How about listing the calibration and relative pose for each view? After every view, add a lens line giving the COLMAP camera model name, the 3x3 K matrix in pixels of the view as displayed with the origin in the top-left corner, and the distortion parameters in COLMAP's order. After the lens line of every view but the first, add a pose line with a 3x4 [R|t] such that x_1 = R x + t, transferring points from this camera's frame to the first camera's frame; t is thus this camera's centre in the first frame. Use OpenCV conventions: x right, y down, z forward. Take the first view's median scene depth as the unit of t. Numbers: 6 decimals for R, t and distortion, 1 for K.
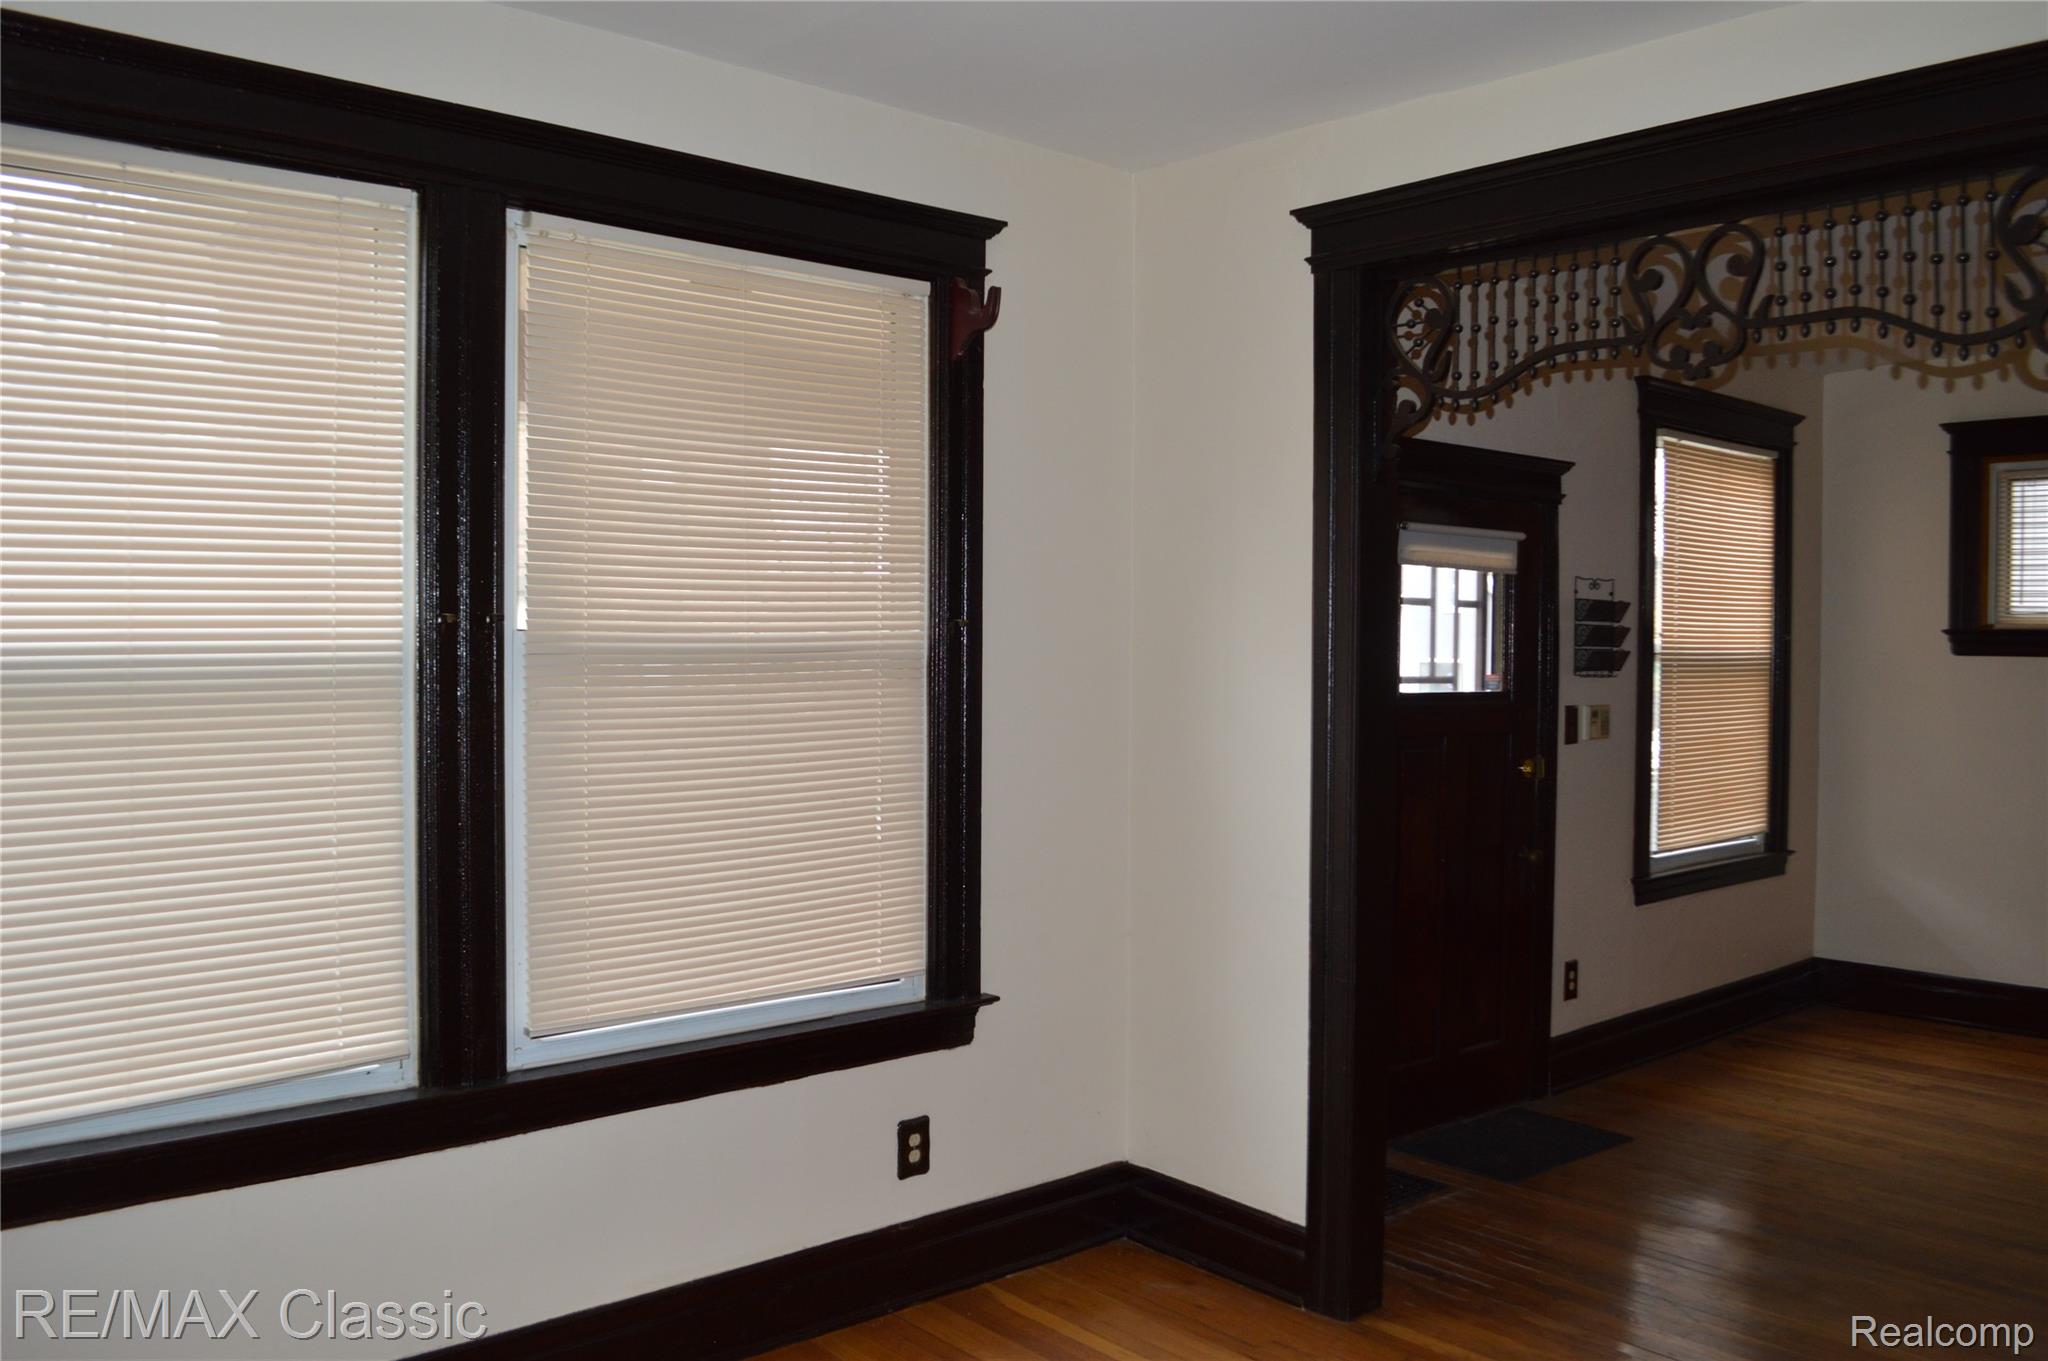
lens RADIAL K [[1639.7, 0, 1044.1], [0, 1639.7, 688.3], [0, 0, 1]] dist [-0.078448, 0.006767]
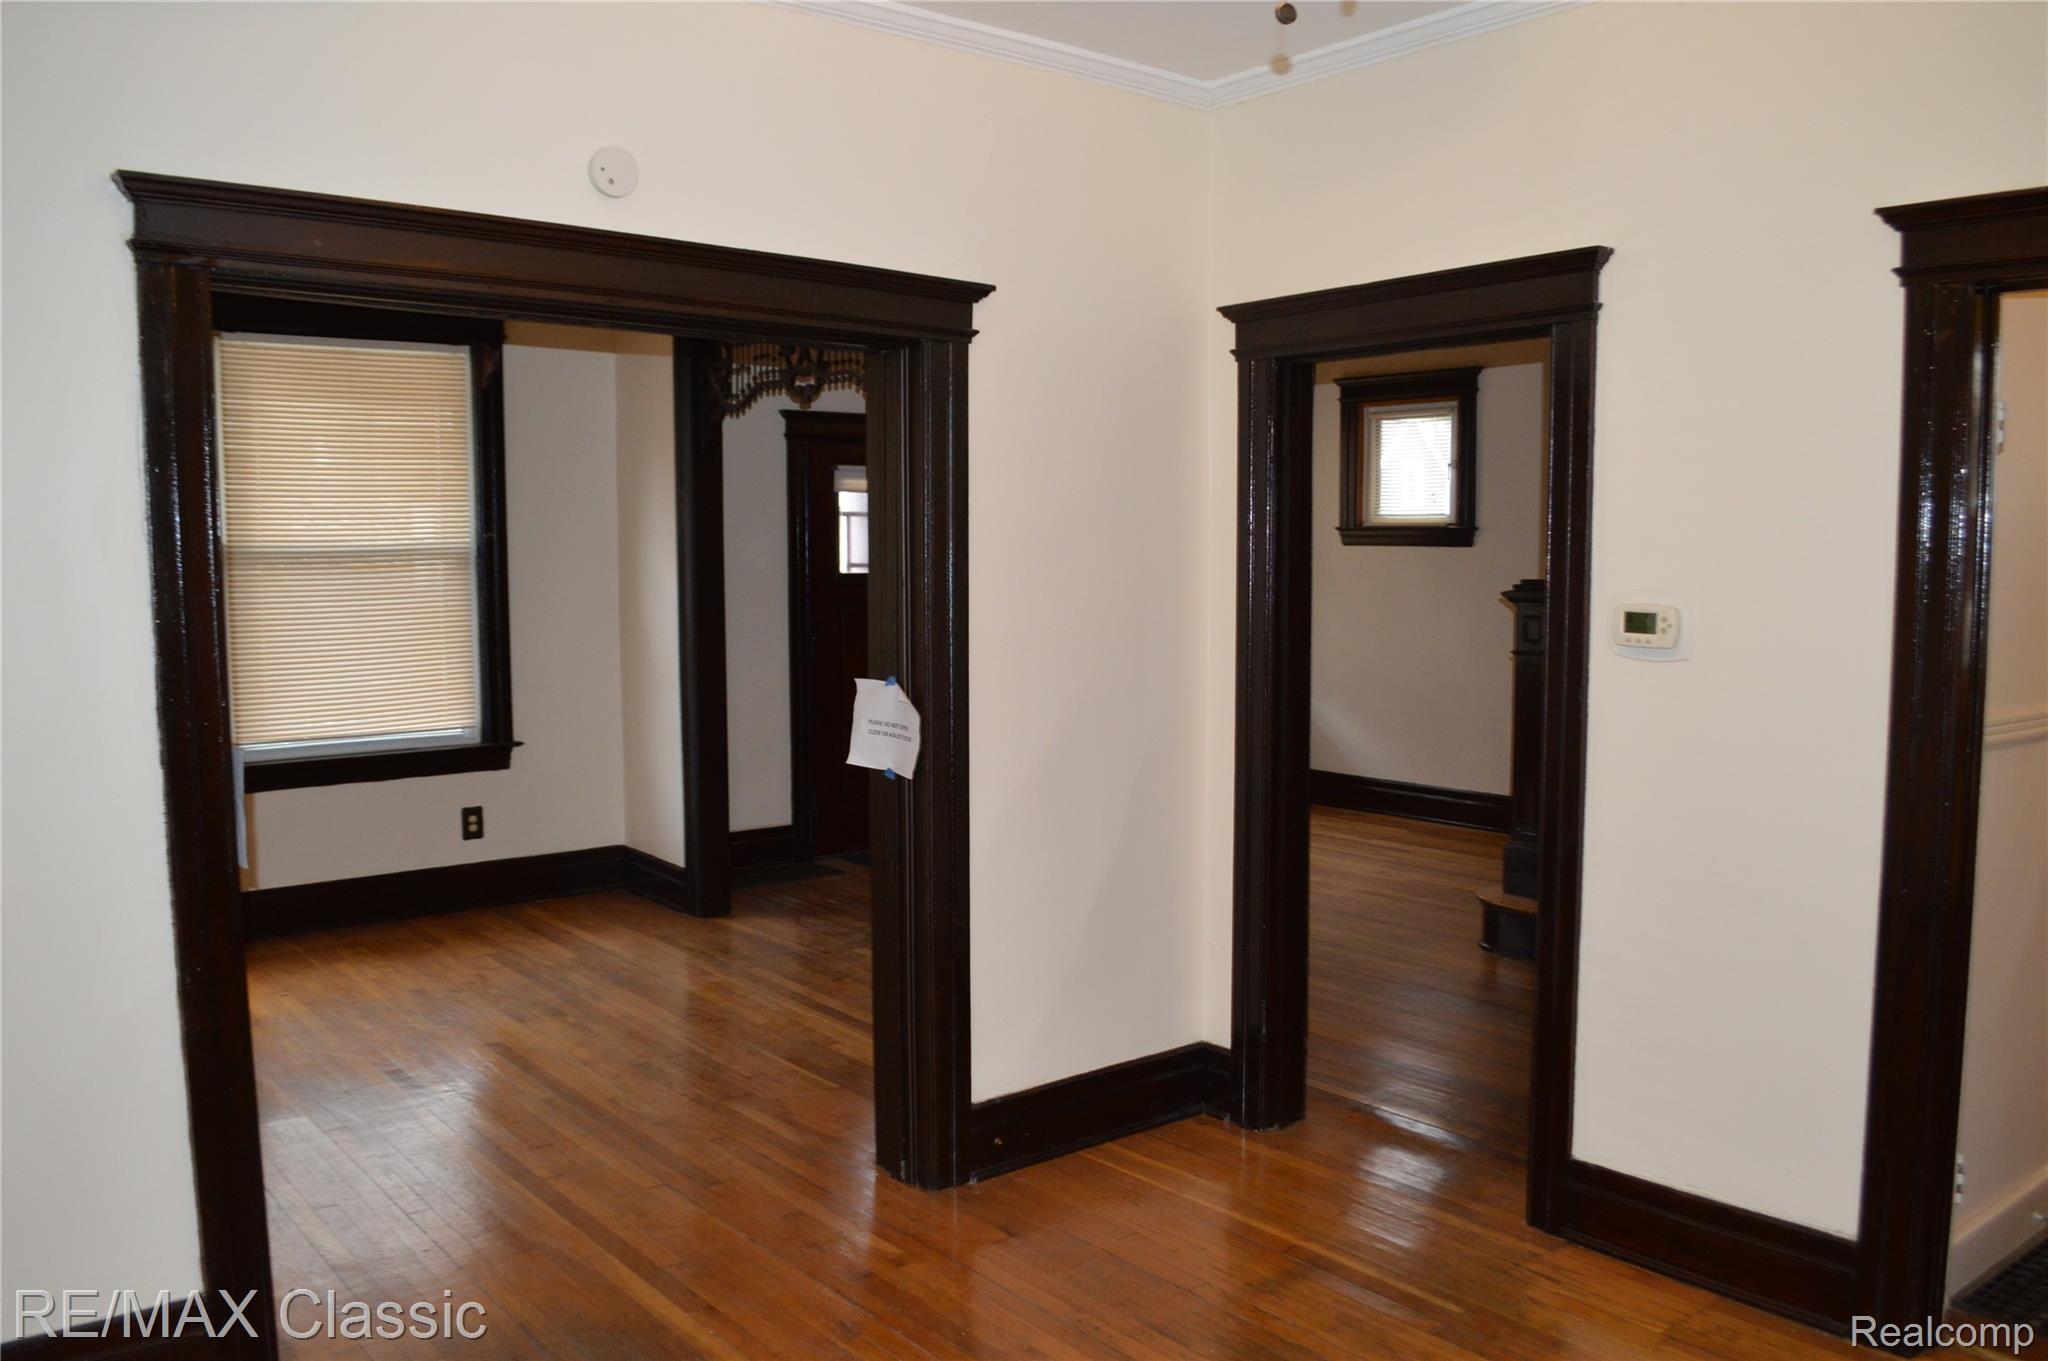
lens RADIAL K [[1639.7, 0, 1044.1], [0, 1639.7, 688.3], [0, 0, 1]] dist [-0.078448, 0.006767]
pose [[0.999198, -0.004429, -0.039806, 0.445186], [0.006956, 0.997953, 0.063580, 0.014280], [0.039443, -0.063805, 0.997183, -0.547046]]
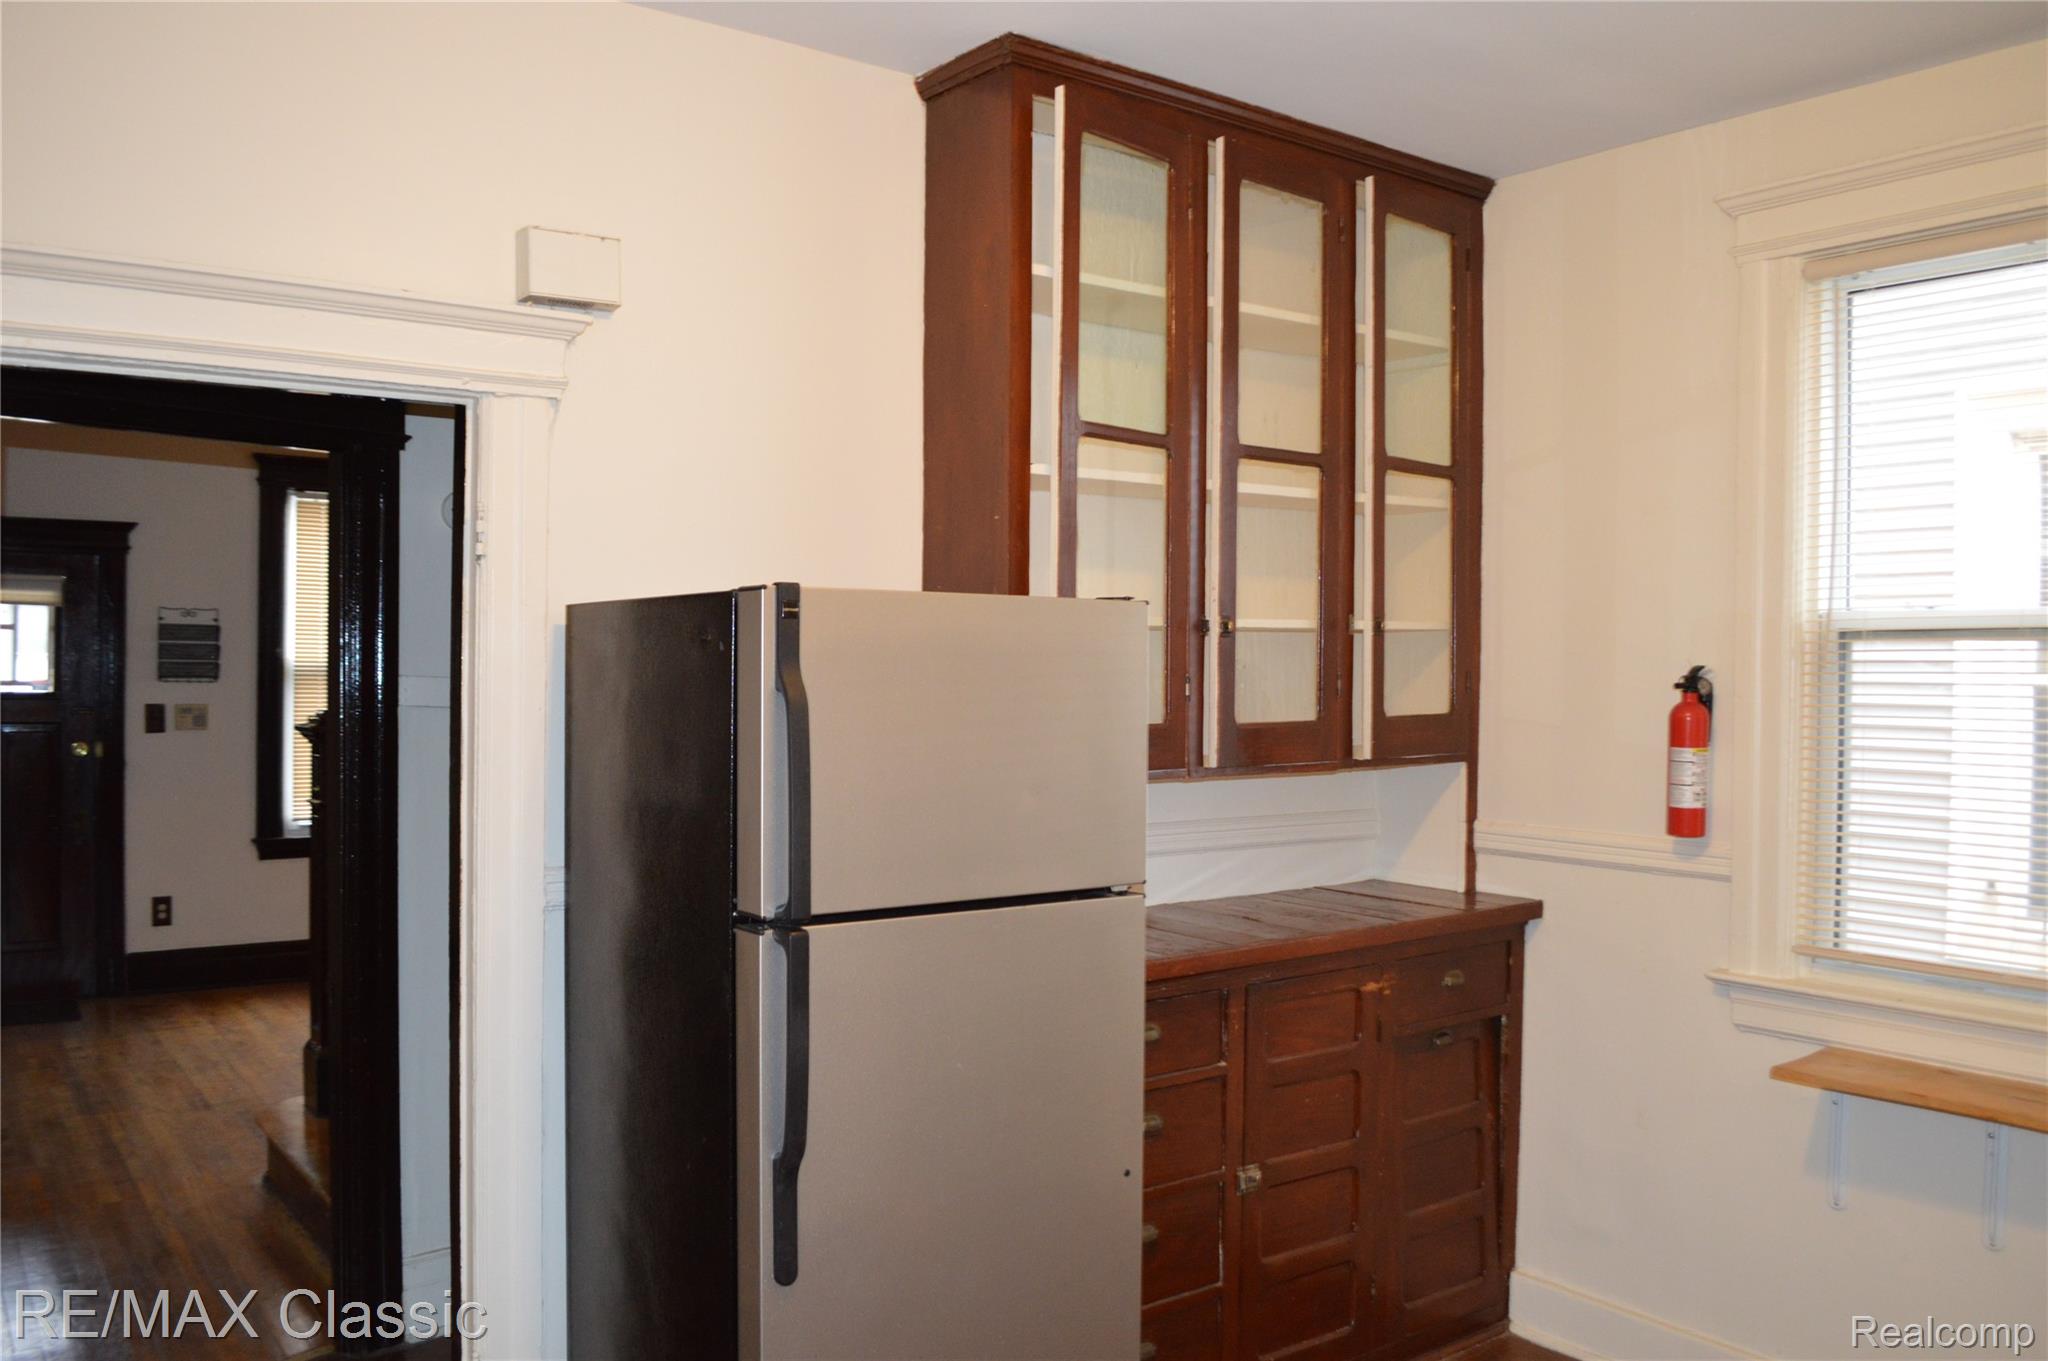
lens RADIAL K [[1639.7, 0, 1044.1], [0, 1639.7, 688.3], [0, 0, 1]] dist [-0.078448, 0.006767]
pose [[0.995857, 0.002494, -0.090897, 1.225983], [-0.004532, 0.999743, -0.022223, 0.024856], [0.090818, 0.022543, 0.995612, -0.253833]]
